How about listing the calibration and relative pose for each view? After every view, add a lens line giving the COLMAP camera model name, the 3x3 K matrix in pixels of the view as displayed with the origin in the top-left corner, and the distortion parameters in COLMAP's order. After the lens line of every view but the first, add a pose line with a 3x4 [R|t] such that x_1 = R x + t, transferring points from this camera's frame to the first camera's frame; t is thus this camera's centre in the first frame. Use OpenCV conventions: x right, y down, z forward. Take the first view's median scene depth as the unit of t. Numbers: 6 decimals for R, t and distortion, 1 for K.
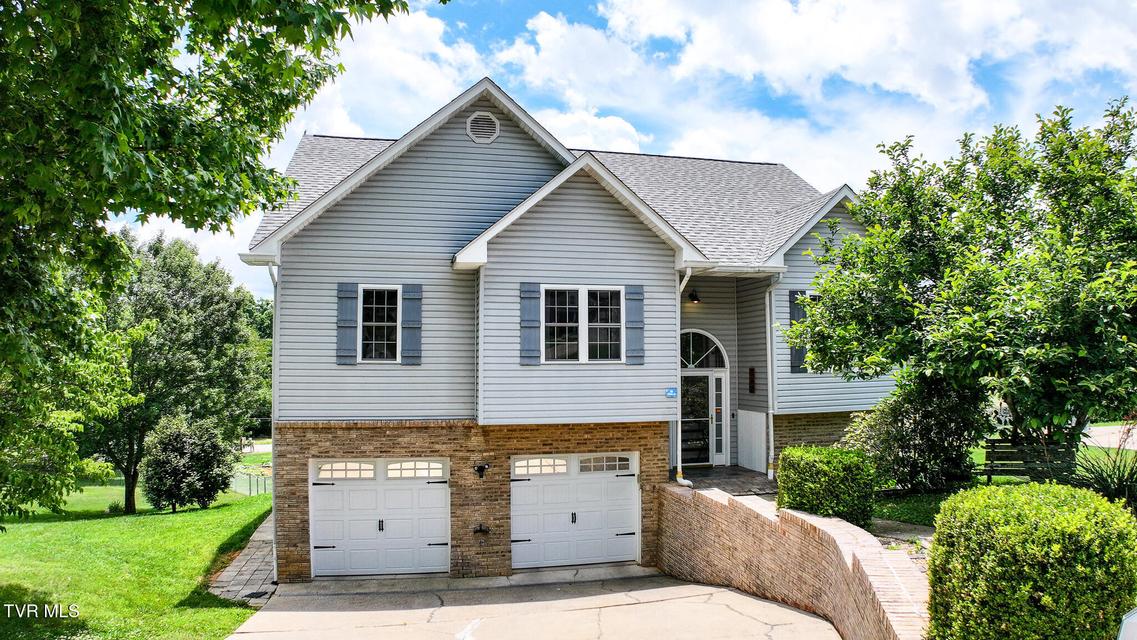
lens RADIAL K [[707.0, 0, 570.4], [0, 707.0, 318.6], [0, 0, 1]] dist [-0.173877, 0.022797]
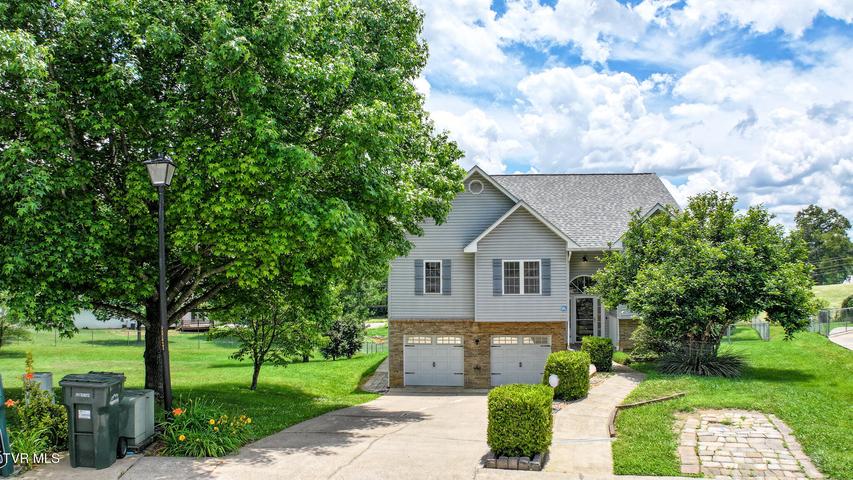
lens RADIAL K [[530.4, 0, 426.8], [0, 530.4, 241.9], [0, 0, 1]] dist [-0.173877, 0.022797]
pose [[0.952203, -0.014663, -0.305114, 0.239977], [0.021693, 0.999571, 0.019662, -0.141451], [0.304695, -0.025340, 0.952113, -0.660750]]
